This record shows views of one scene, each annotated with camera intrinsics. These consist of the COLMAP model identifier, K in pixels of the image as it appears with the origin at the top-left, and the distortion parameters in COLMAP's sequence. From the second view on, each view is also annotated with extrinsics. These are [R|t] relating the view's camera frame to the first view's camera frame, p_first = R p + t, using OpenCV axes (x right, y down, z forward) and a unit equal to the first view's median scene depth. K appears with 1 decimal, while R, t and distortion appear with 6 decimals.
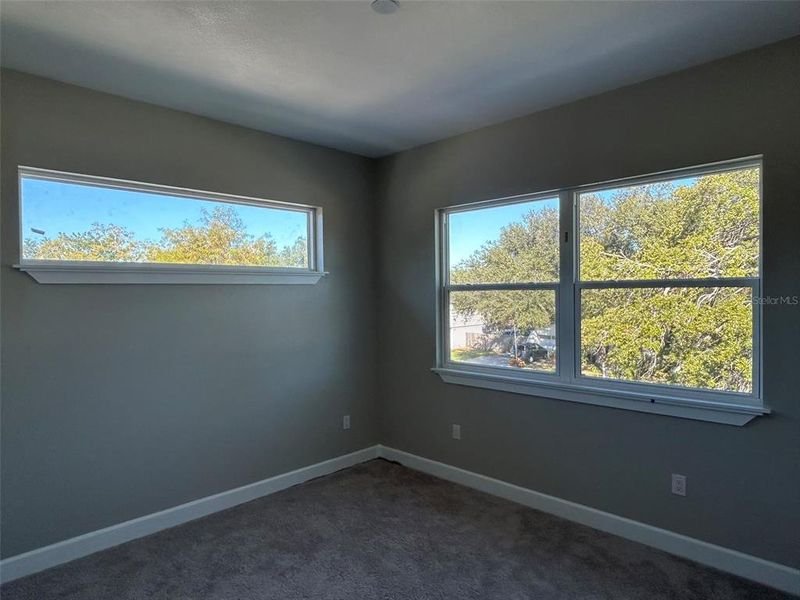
lens RADIAL K [[502.8, 0, 400.0], [0, 502.8, 300.0], [0, 0, 1]] dist [0.002841, -0.001094]
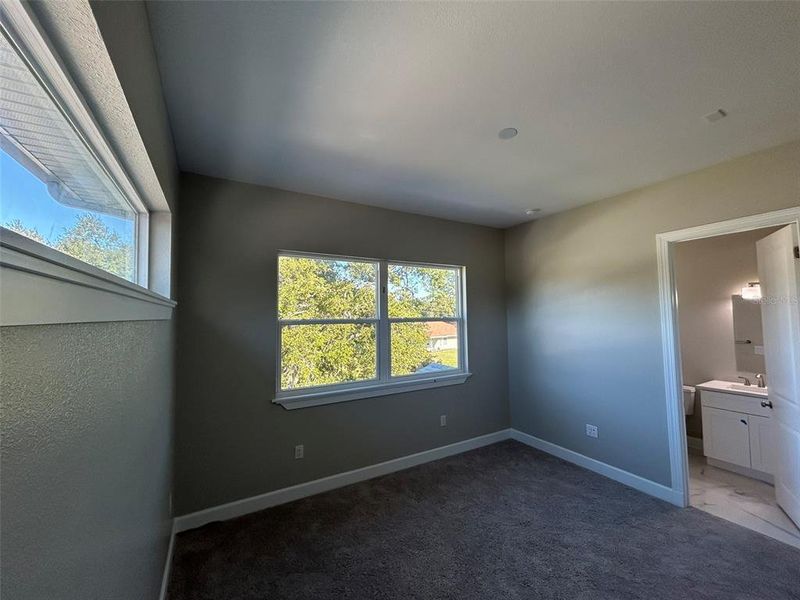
lens RADIAL K [[321.3, 0, 400.0], [0, 321.3, 300.0], [0, 0, 1]] dist [0.002051, 0.000359]
pose [[0.268173, 0.055139, 0.961792, -0.565658], [0.025511, 0.997604, -0.064305, -0.024610], [-0.963033, 0.041782, 0.266124, 0.611266]]
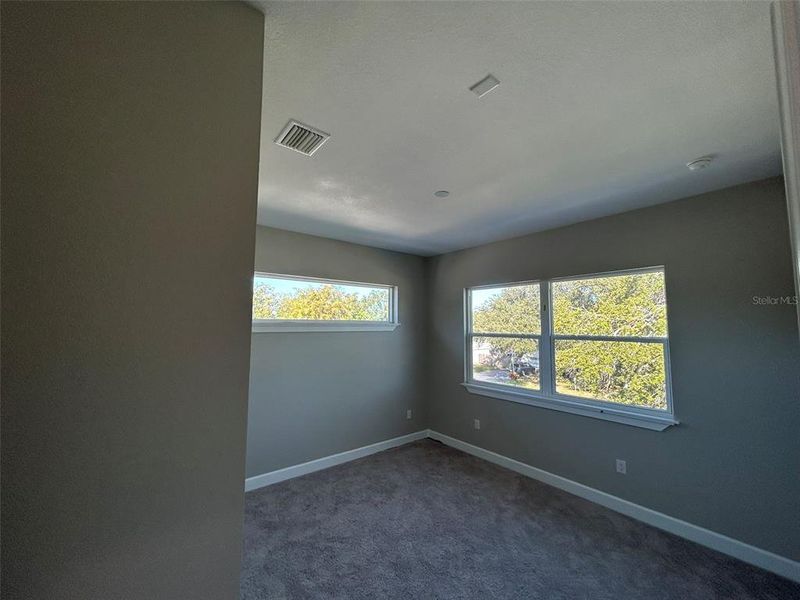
lens RADIAL K [[321.3, 0, 400.0], [0, 321.3, 300.0], [0, 0, 1]] dist [0.002051, 0.000359]
pose [[0.993853, 0.009664, -0.110286, -0.026045], [-0.020258, 0.995239, -0.095340, -0.035026], [0.108840, 0.096988, 0.989317, -0.101820]]
